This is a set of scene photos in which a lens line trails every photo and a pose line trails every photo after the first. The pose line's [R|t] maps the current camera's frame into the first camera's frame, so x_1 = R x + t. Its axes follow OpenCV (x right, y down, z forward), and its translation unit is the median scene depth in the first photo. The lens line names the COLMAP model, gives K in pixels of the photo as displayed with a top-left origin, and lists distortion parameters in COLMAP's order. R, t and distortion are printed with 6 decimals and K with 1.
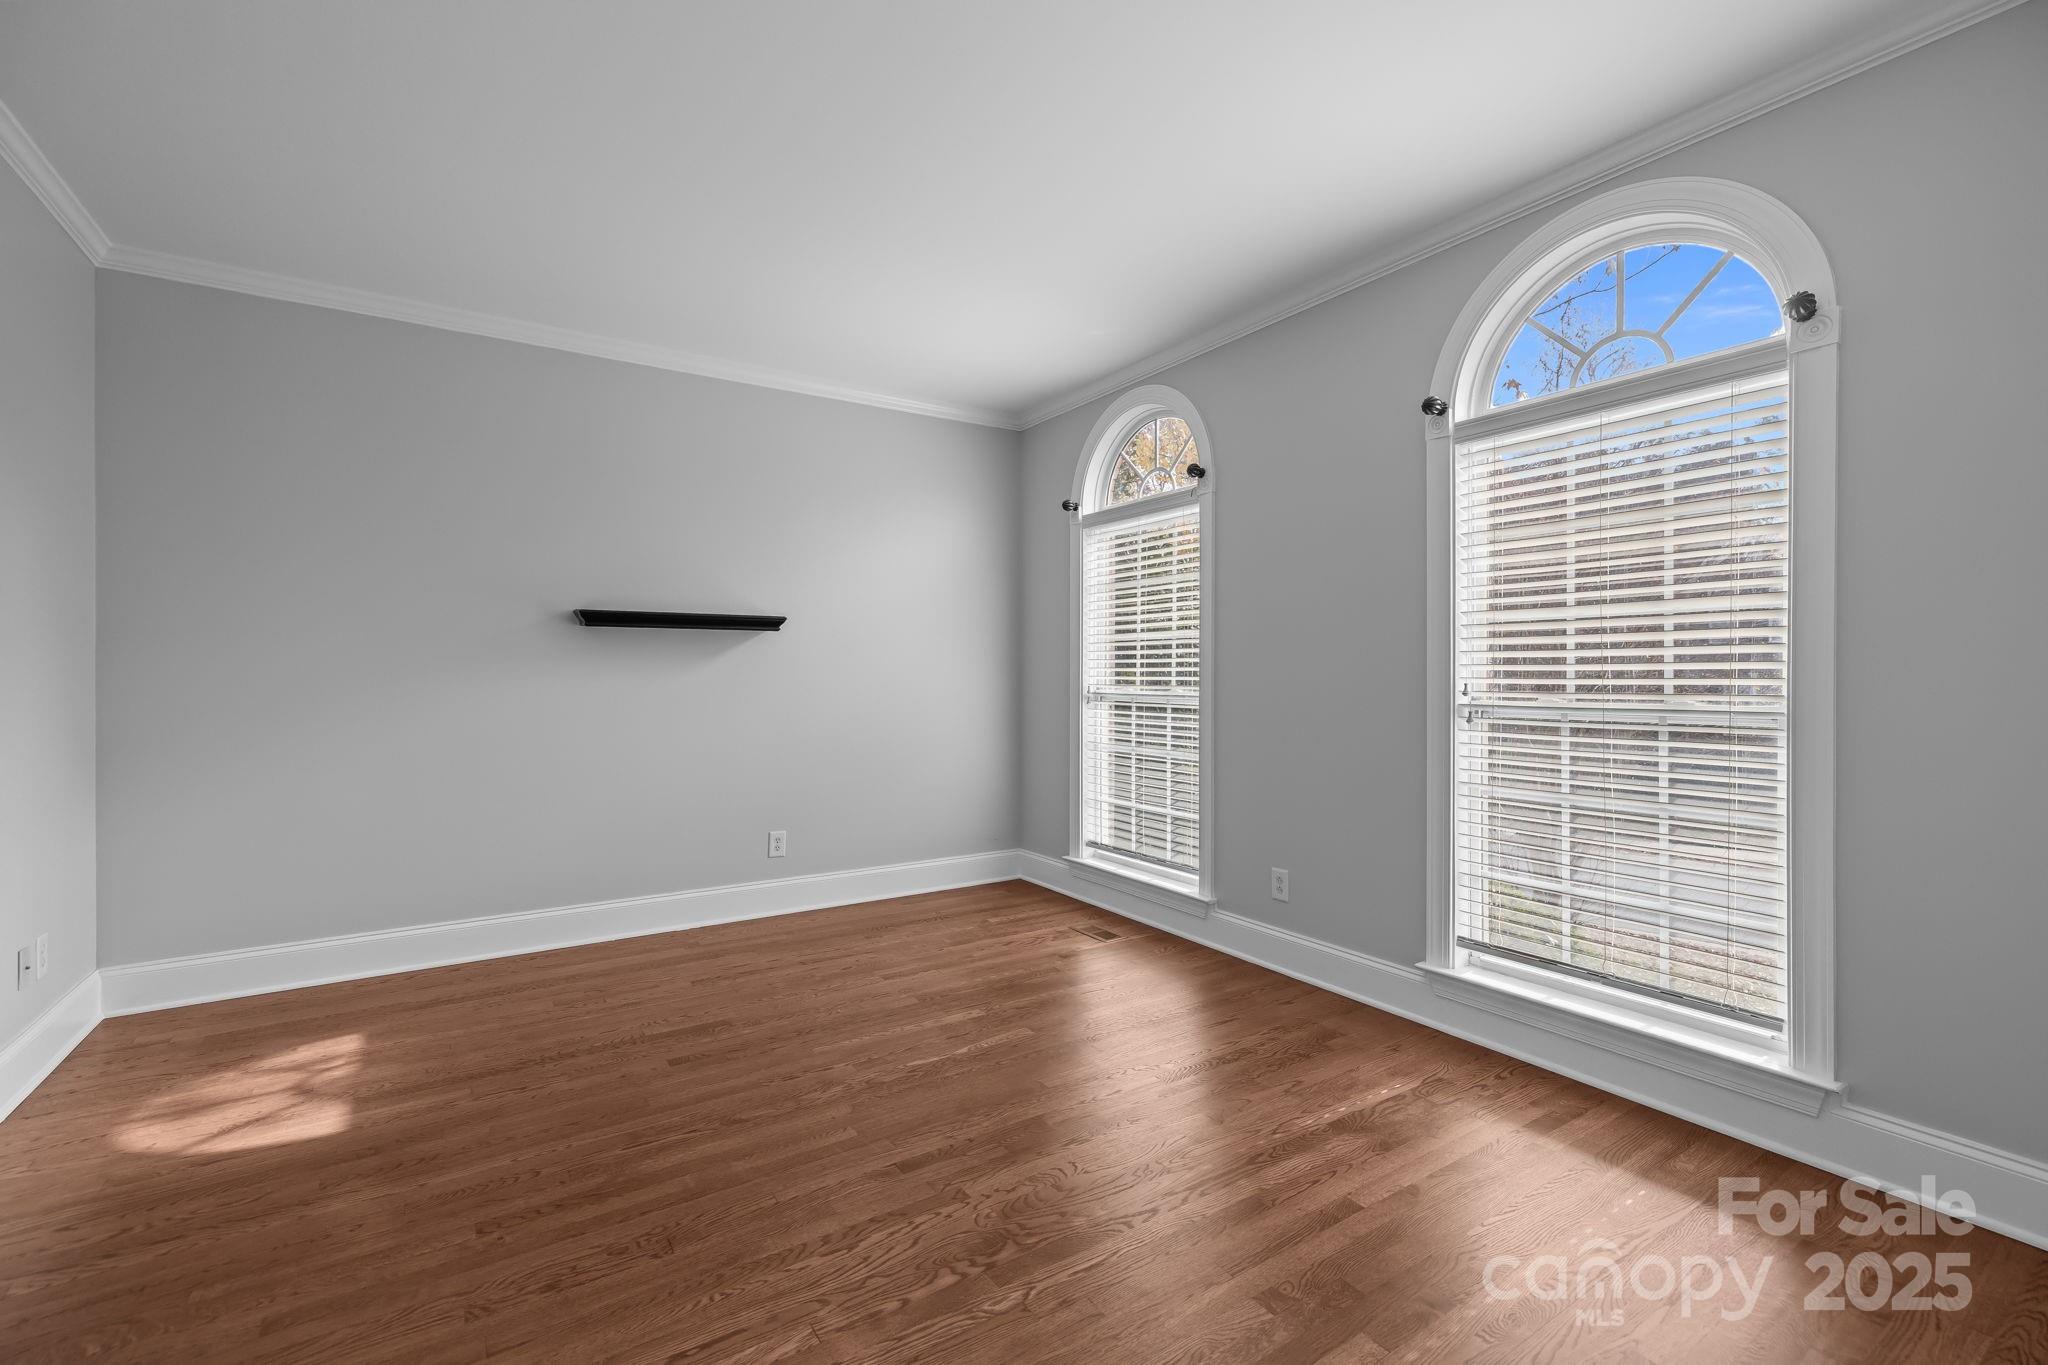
lens RADIAL K [[892.7, 0, 1008.6], [0, 892.7, 680.1], [0, 0, 1]] dist [0.007409, 0.000242]
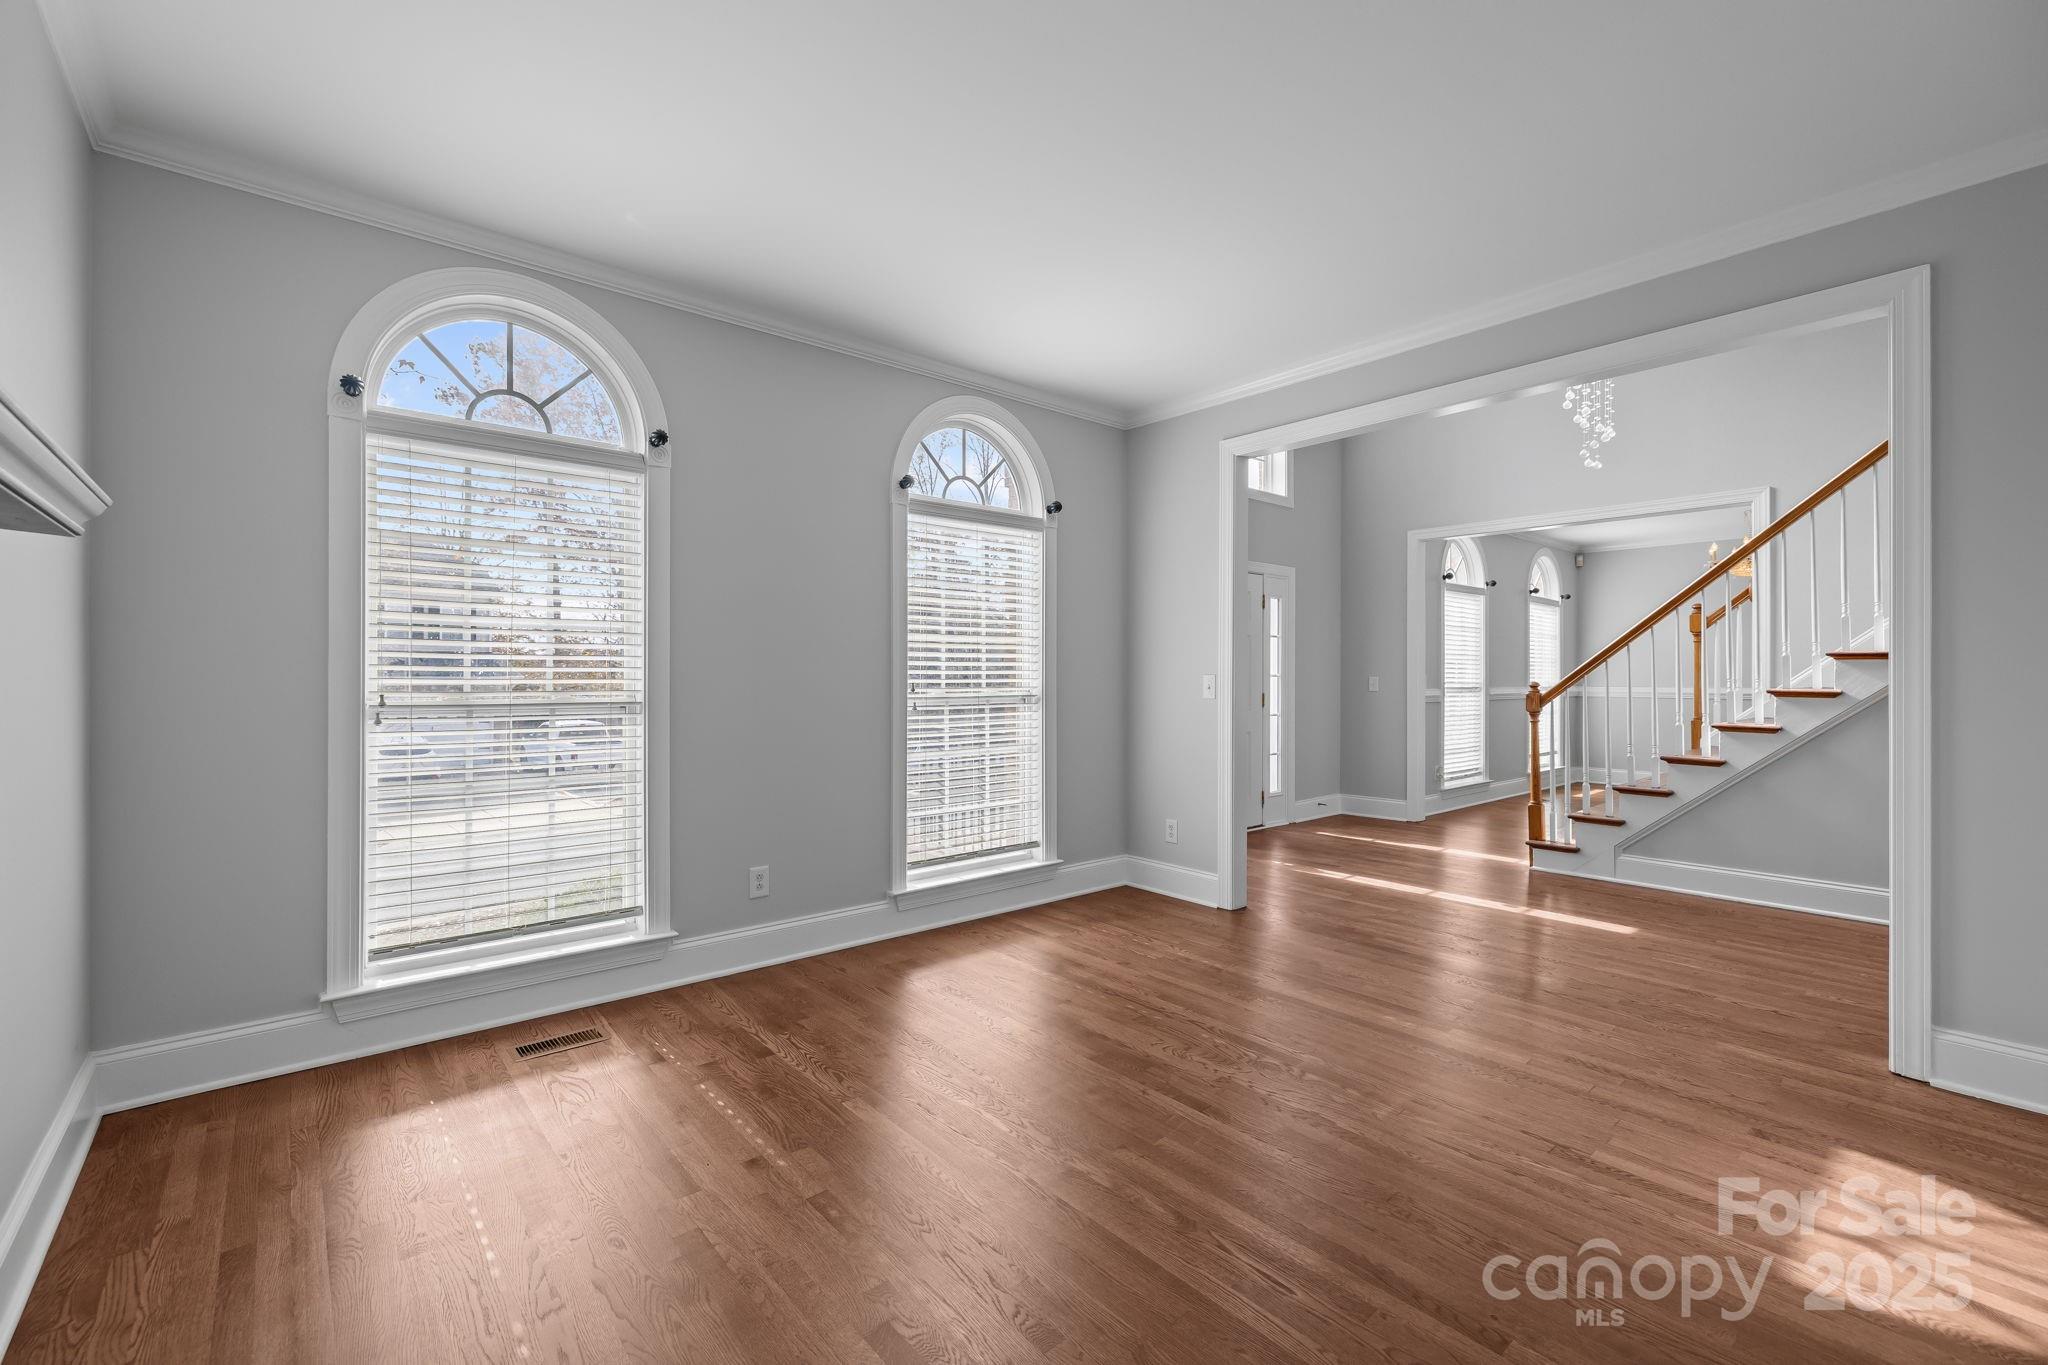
lens RADIAL K [[892.7, 0, 1008.6], [0, 892.7, 680.1], [0, 0, 1]] dist [0.007409, 0.000242]
pose [[-0.165962, 0.000438, 0.986132, -0.971318], [0.002985, 0.999996, 0.000058, 0.000319], [-0.986128, 0.002953, -0.165962, 1.157651]]
